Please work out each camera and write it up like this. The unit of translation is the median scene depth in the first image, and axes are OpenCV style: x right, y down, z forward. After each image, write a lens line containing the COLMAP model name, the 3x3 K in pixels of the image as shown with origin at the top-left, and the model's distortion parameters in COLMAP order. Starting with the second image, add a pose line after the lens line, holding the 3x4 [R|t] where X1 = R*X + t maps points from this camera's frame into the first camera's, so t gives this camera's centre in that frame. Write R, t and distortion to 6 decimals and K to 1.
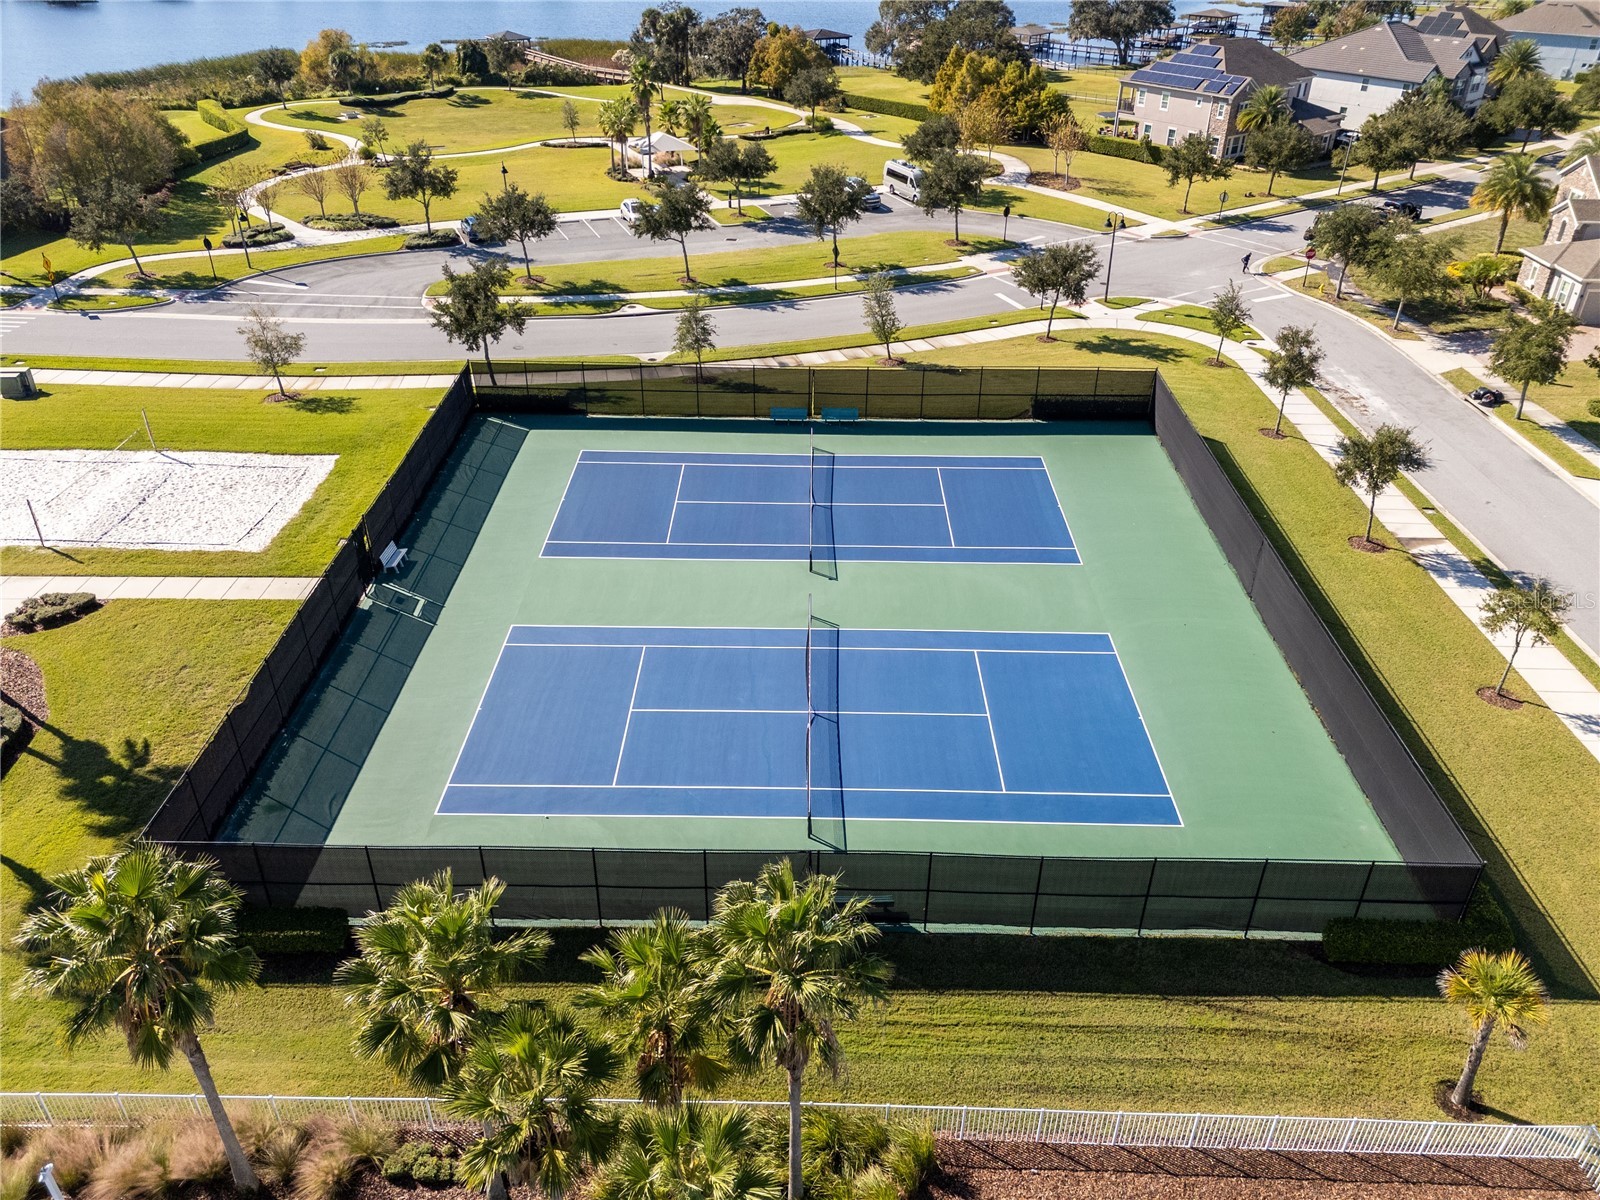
lens RADIAL K [[1181.2, 0, 803.3], [0, 1181.2, 597.7], [0, 0, 1]] dist [0.069727, -0.062311]
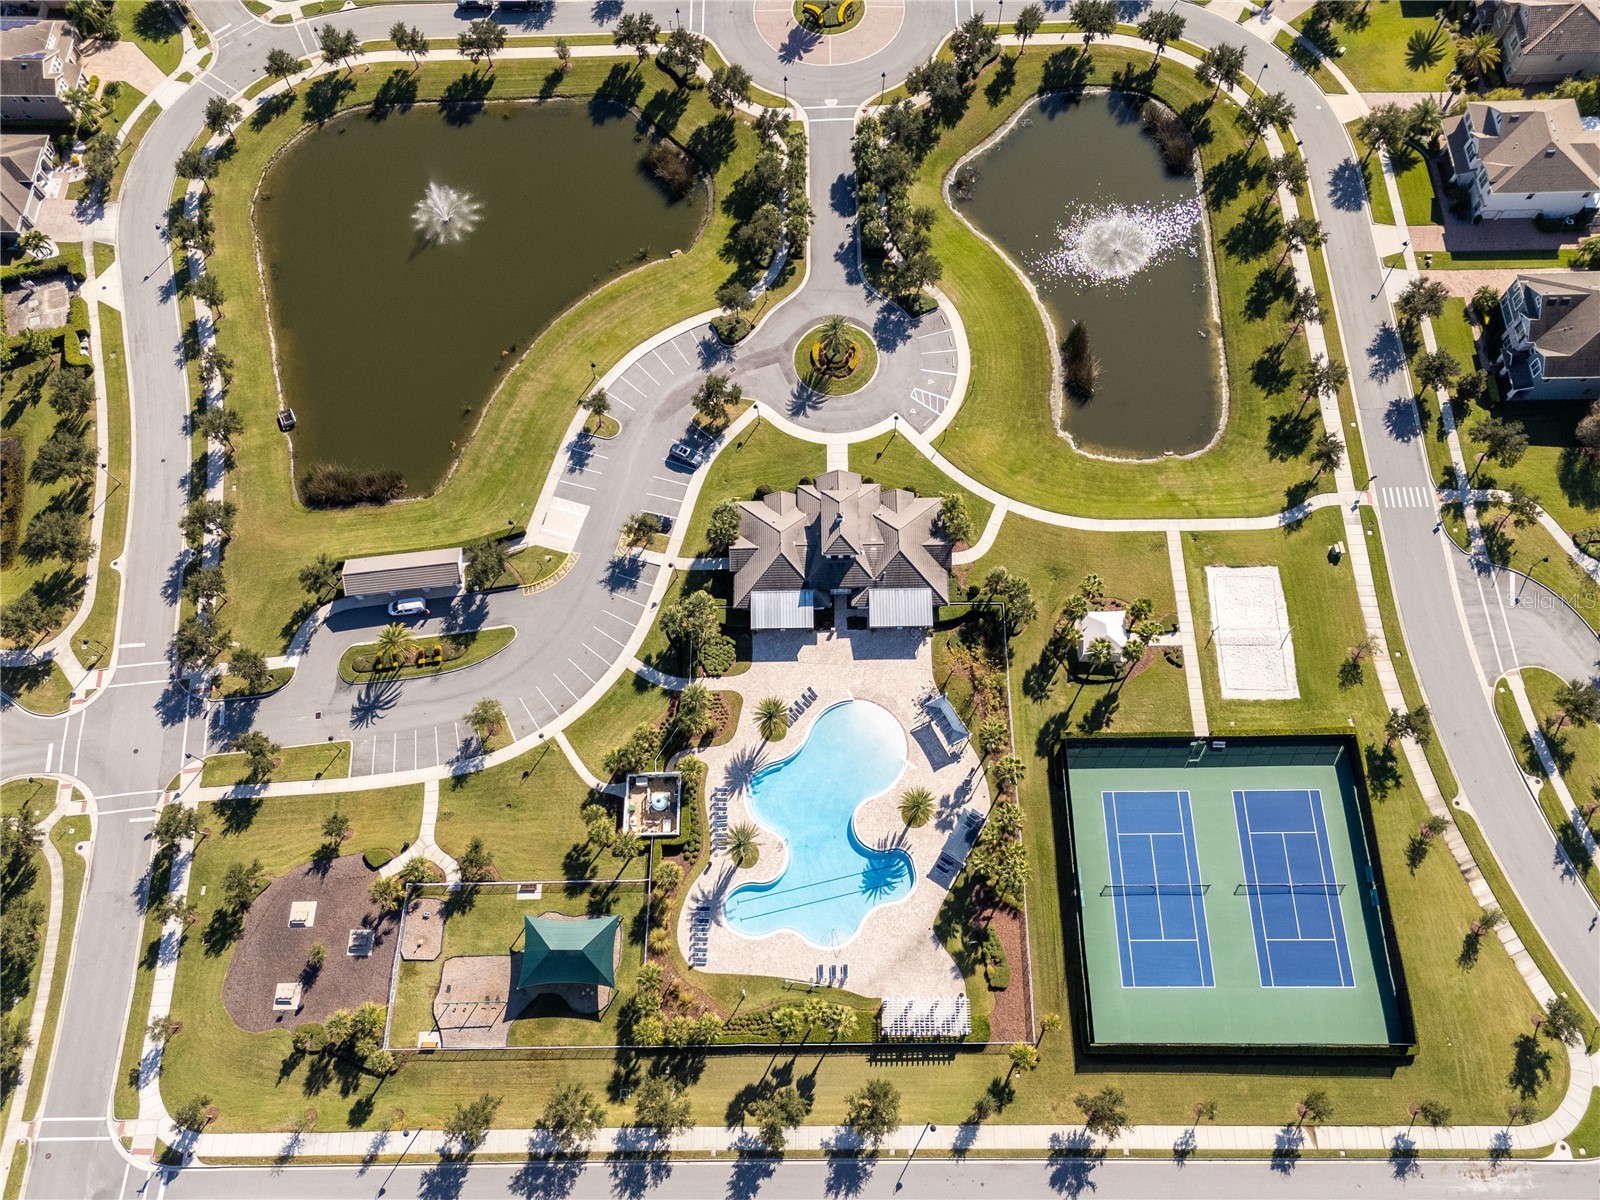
lens RADIAL K [[1181.2, 0, 803.3], [0, 1181.2, 597.7], [0, 0, 1]] dist [0.069727, -0.062311]
pose [[0.016163, 0.922959, -0.384559, 0.268213], [-0.503079, 0.339887, 0.794600, -1.189408], [0.864090, 0.180621, 0.469814, -0.819415]]
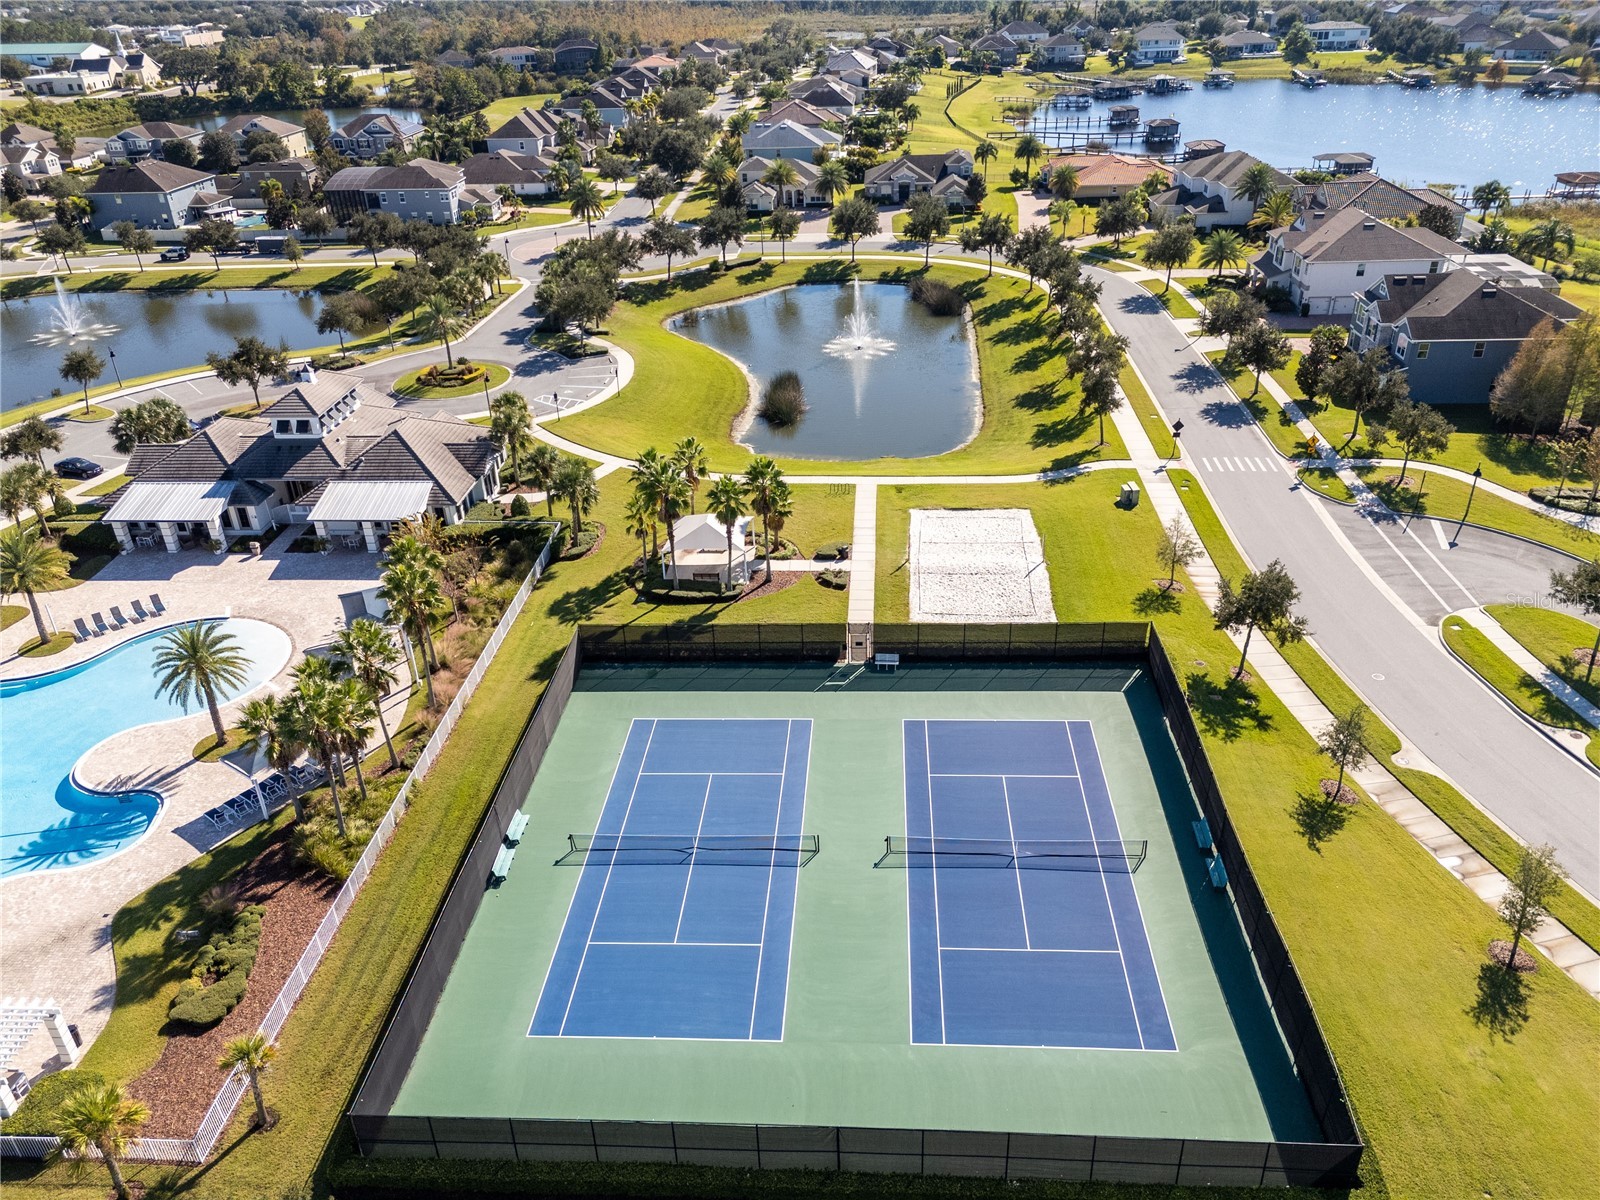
lens RADIAL K [[1181.2, 0, 803.3], [0, 1181.2, 597.7], [0, 0, 1]] dist [0.069727, -0.062311]
pose [[-0.053042, 0.471335, -0.880358, 0.547457], [-0.495615, 0.752928, 0.432971, -0.402104], [0.866921, 0.459285, 0.193664, 0.339227]]
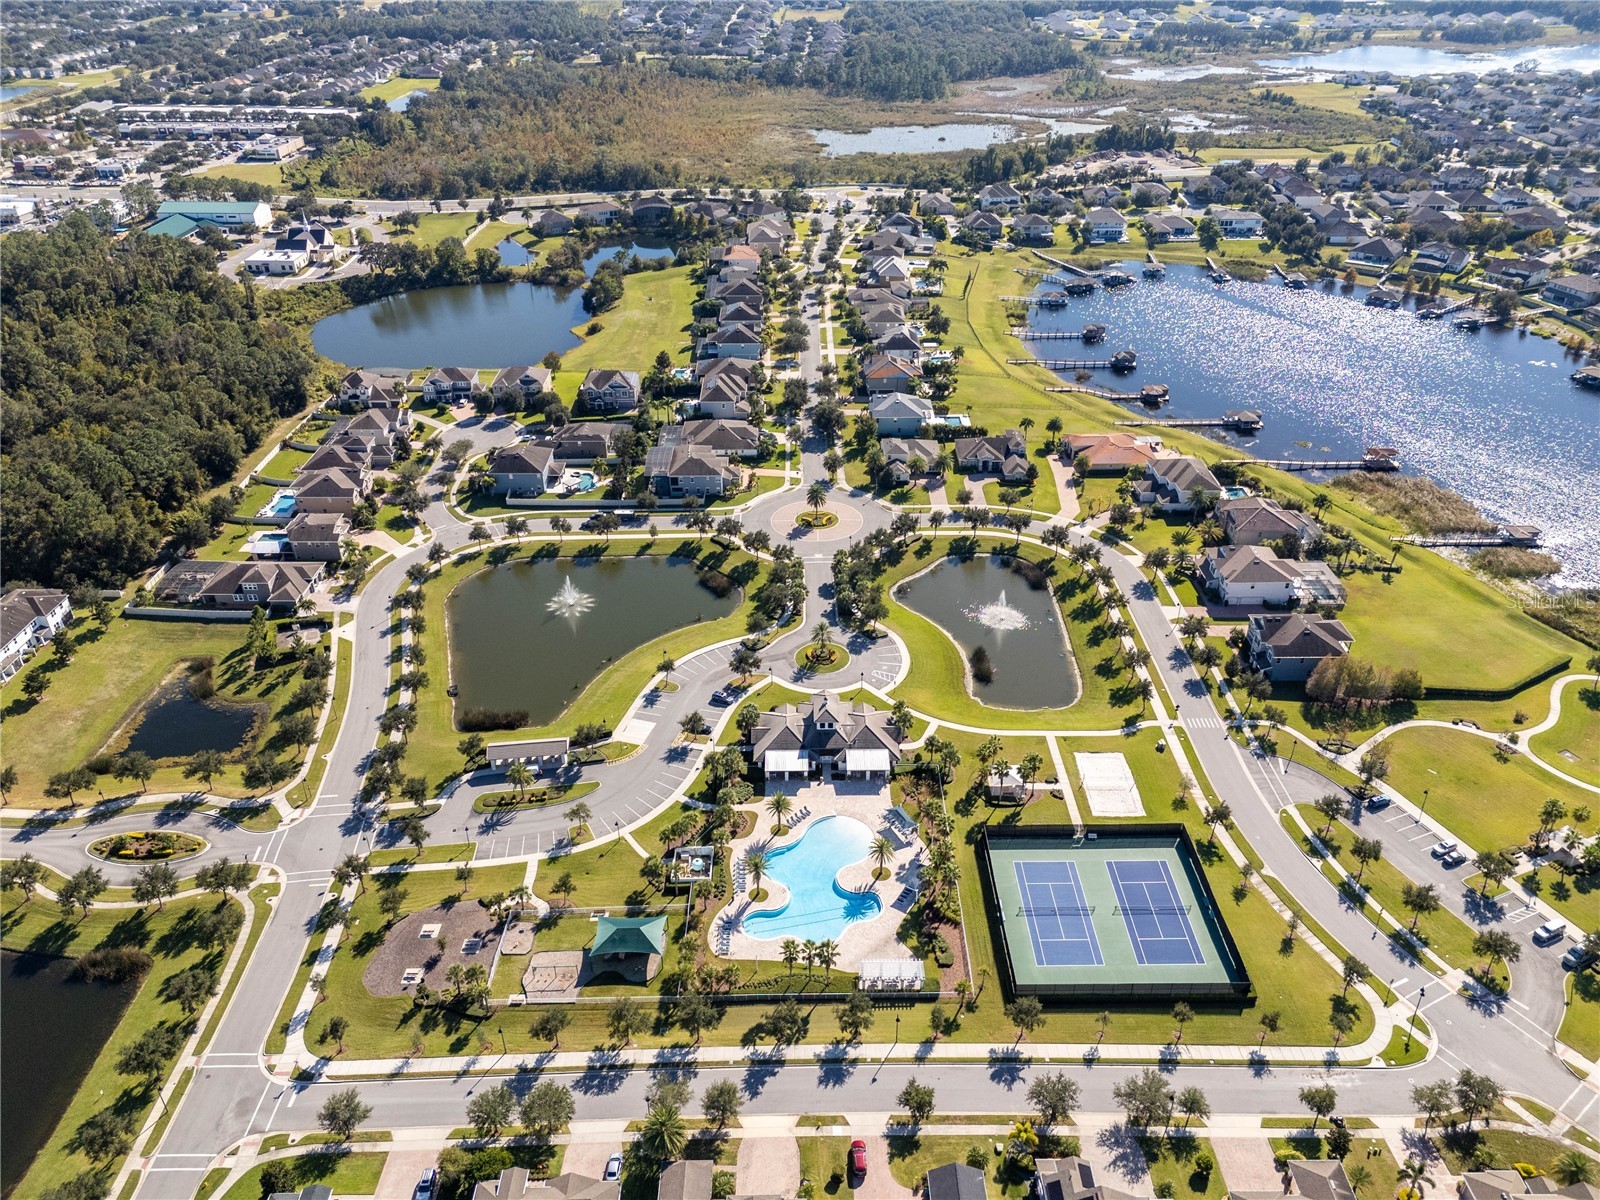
lens RADIAL K [[1181.2, 0, 803.3], [0, 1181.2, 597.7], [0, 0, 1]] dist [0.069727, -0.062311]
pose [[0.016947, 0.508466, -0.860915, 1.698261], [-0.517763, 0.741064, 0.427488, -1.152927], [0.855356, 0.438505, 0.275824, -0.854605]]
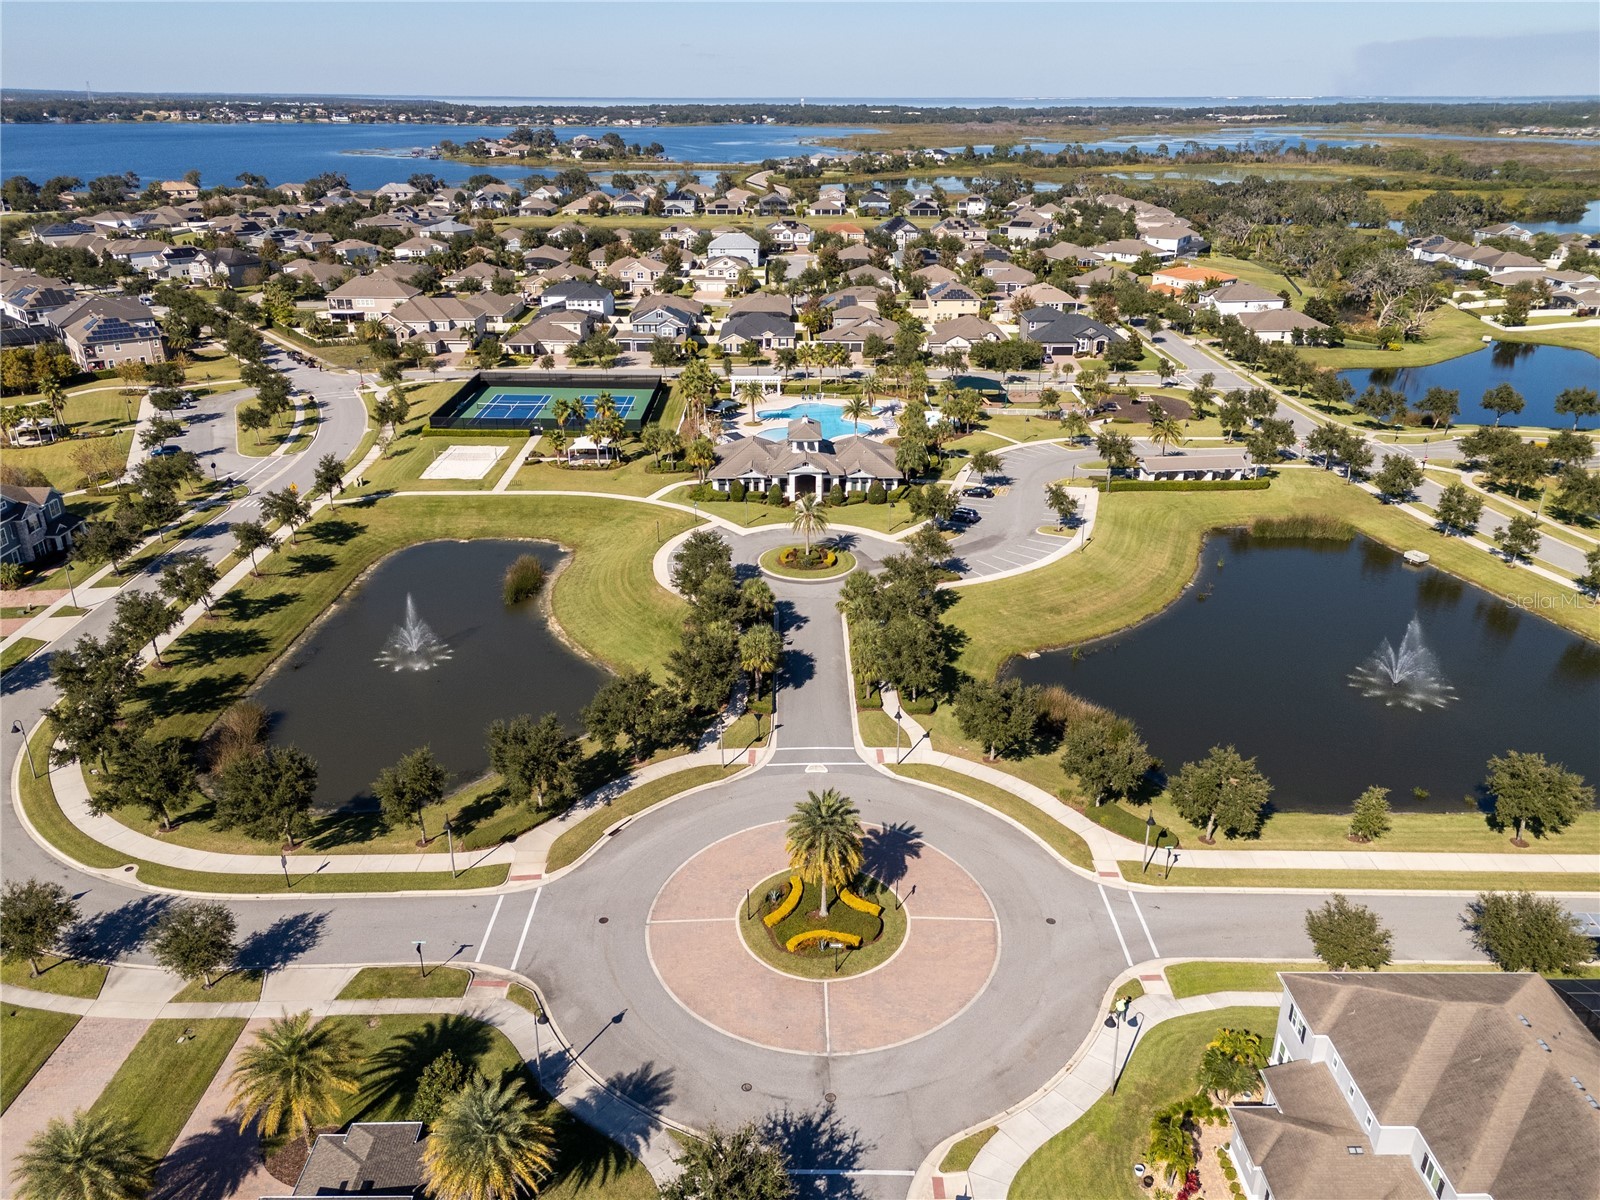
lens RADIAL K [[1181.2, 0, 803.3], [0, 1181.2, 597.7], [0, 0, 1]] dist [0.069727, -0.062311]
pose [[-0.021395, -0.398048, 0.917115, -2.538701], [0.520640, 0.778688, 0.350113, -0.307081], [-0.853508, 0.484977, 0.190579, -0.187198]]
